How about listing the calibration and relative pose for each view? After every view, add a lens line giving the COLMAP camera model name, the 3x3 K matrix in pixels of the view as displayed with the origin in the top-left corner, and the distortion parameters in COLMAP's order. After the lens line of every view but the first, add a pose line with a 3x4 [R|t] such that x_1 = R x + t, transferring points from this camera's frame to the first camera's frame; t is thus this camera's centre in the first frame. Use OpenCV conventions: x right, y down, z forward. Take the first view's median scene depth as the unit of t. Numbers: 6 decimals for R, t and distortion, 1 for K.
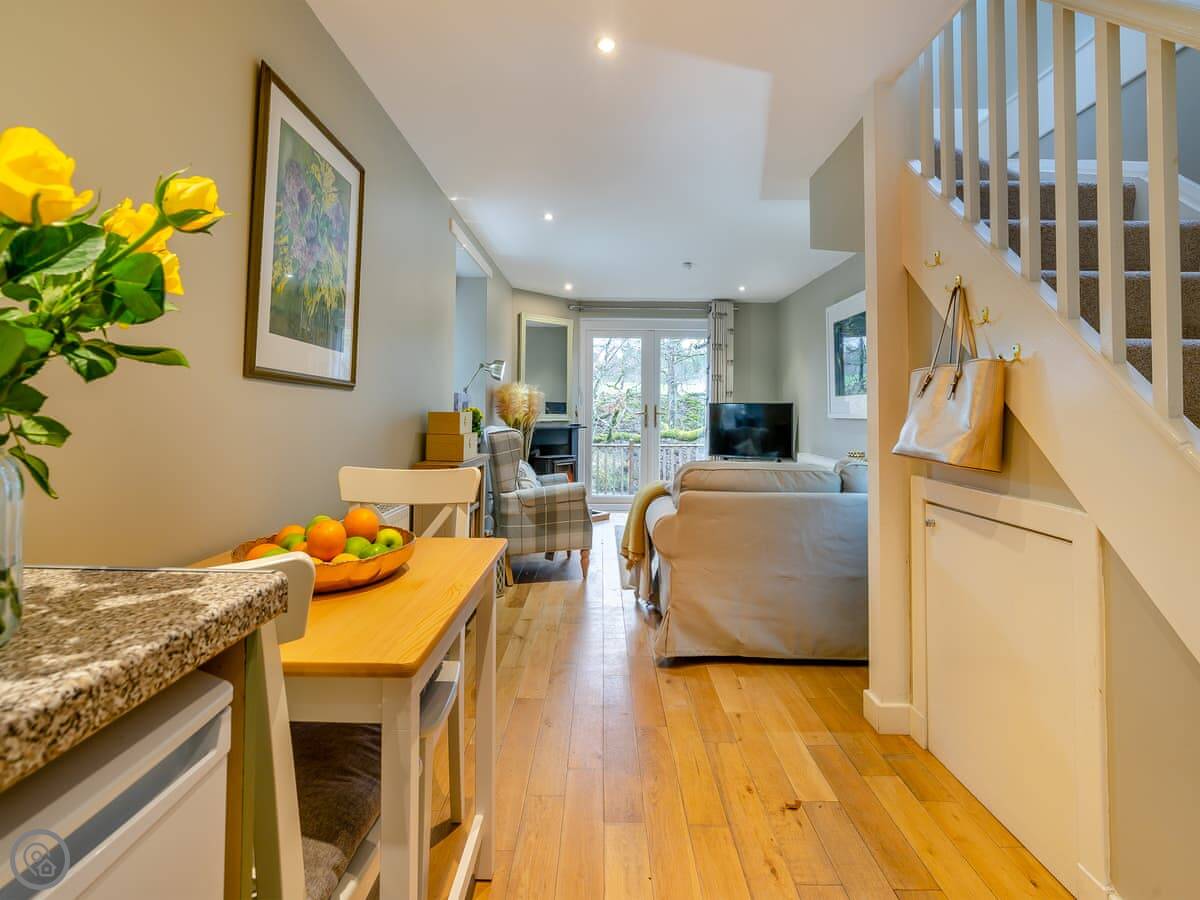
lens RADIAL K [[542.3, 0, 599.9], [0, 542.3, 396.5], [0, 0, 1]] dist [-0.012813, 0.001917]
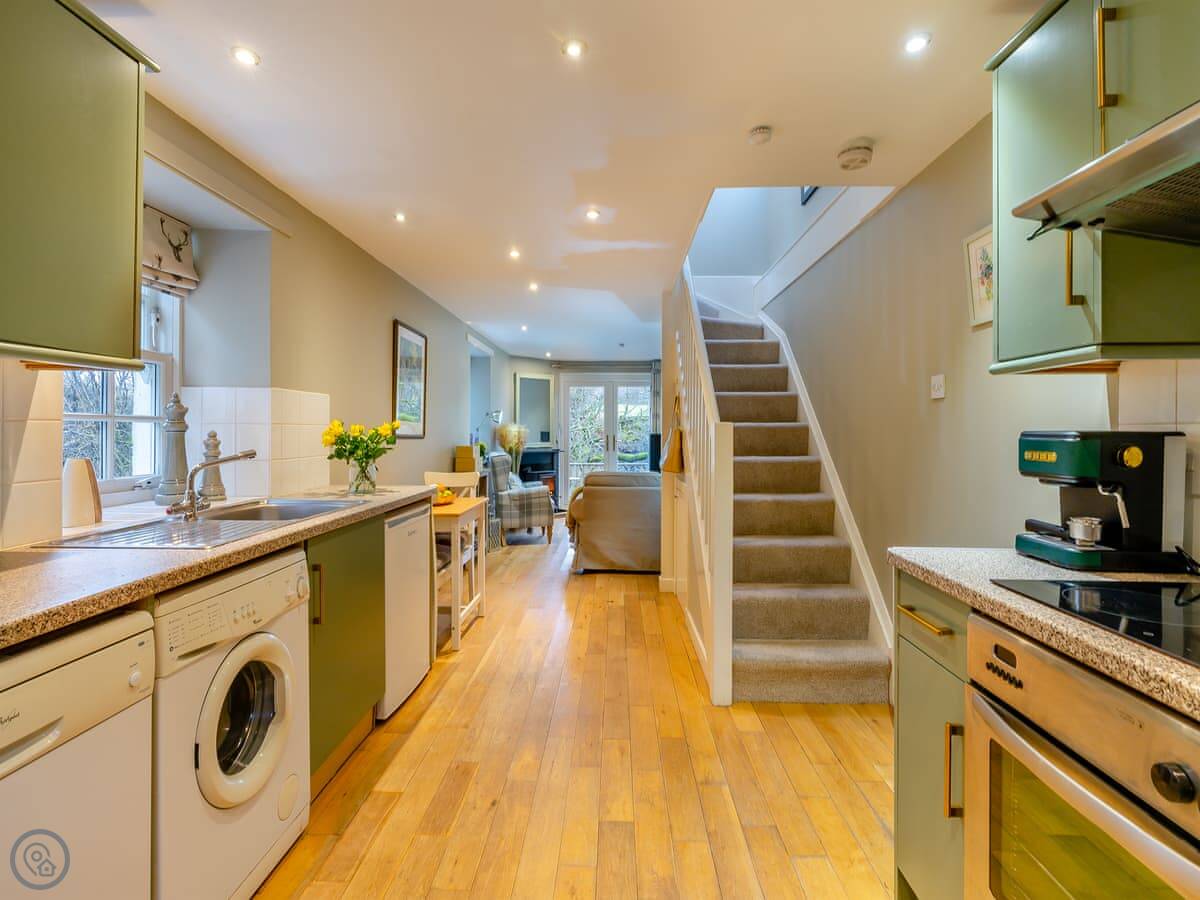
lens RADIAL K [[542.3, 0, 598.0], [0, 542.3, 429.9], [0, 0, 1]] dist [-0.012813, 0.001917]
pose [[0.999365, -0.006493, -0.035025, 0.182517], [0.007388, 0.999648, 0.025497, -0.054948], [0.034847, -0.025739, 0.999061, -0.653084]]
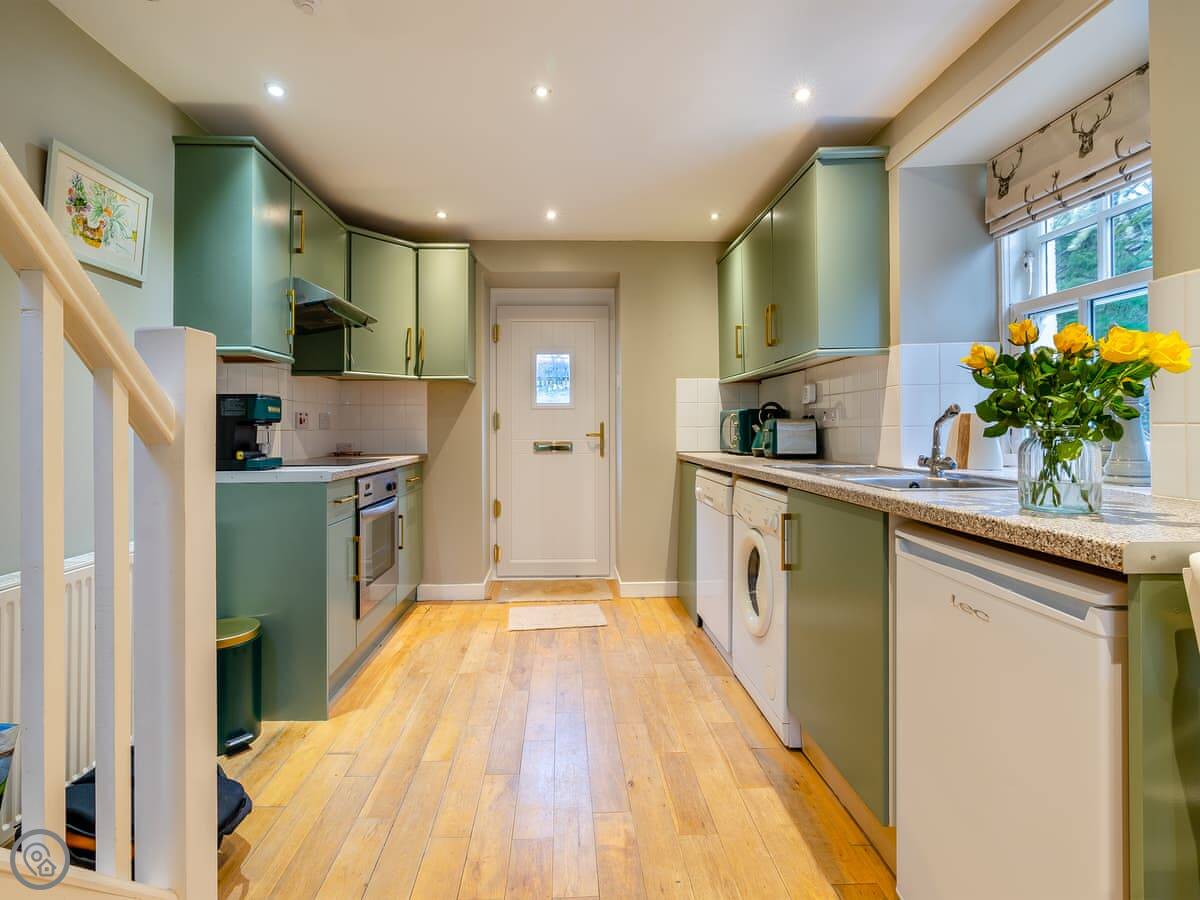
lens RADIAL K [[542.3, 0, 569.1], [0, 542.3, 418.6], [0, 0, 1]] dist [-0.012813, 0.001917]
pose [[-0.999887, -0.006163, -0.013693, 0.126140], [-0.005587, 0.999112, -0.041768, 0.010157], [0.013938, -0.041687, -0.999033, 0.354620]]
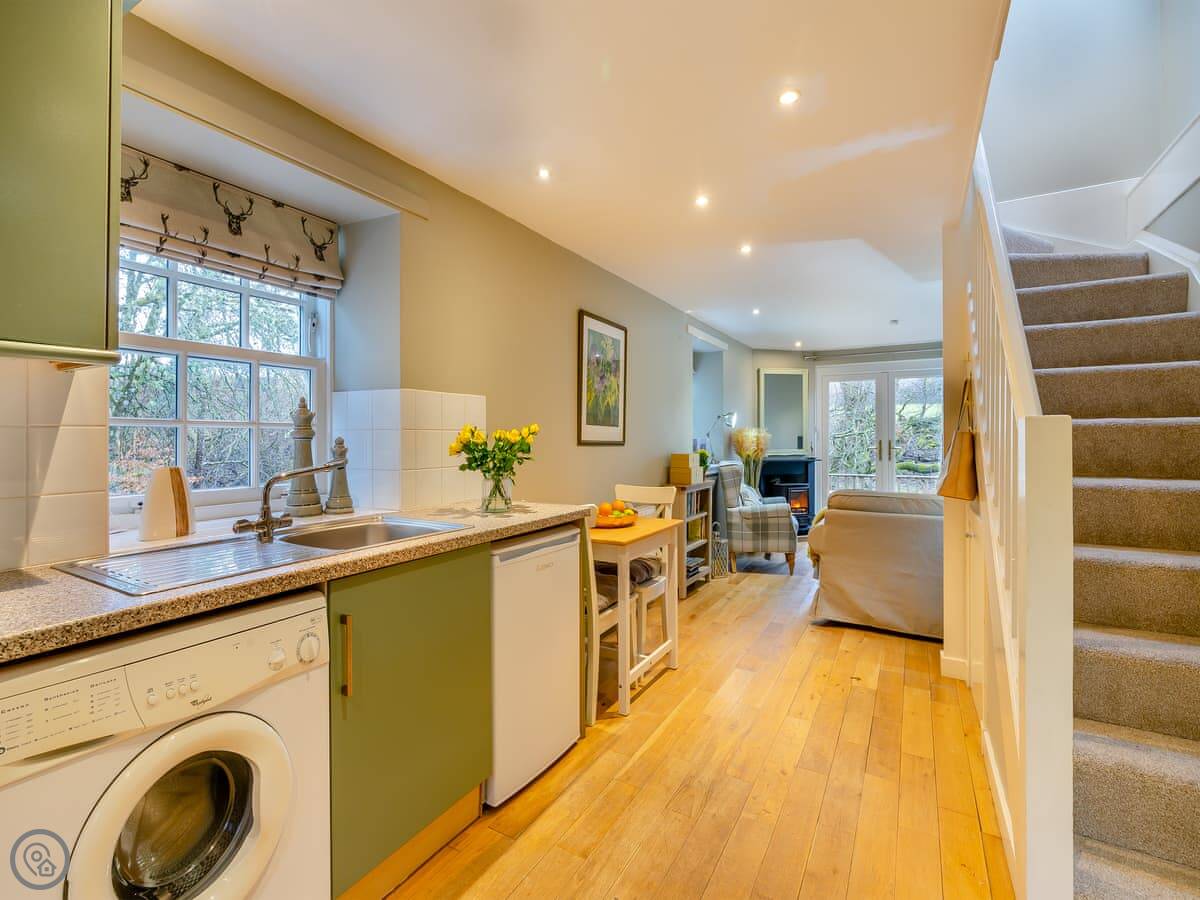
lens RADIAL K [[542.3, 0, 600.6], [0, 542.3, 433.5], [0, 0, 1]] dist [-0.012813, 0.001917]
pose [[0.863035, -0.014559, -0.504935, 0.247829], [0.024882, 0.999596, 0.013707, -0.045888], [0.504531, -0.024394, 0.863049, -0.393807]]
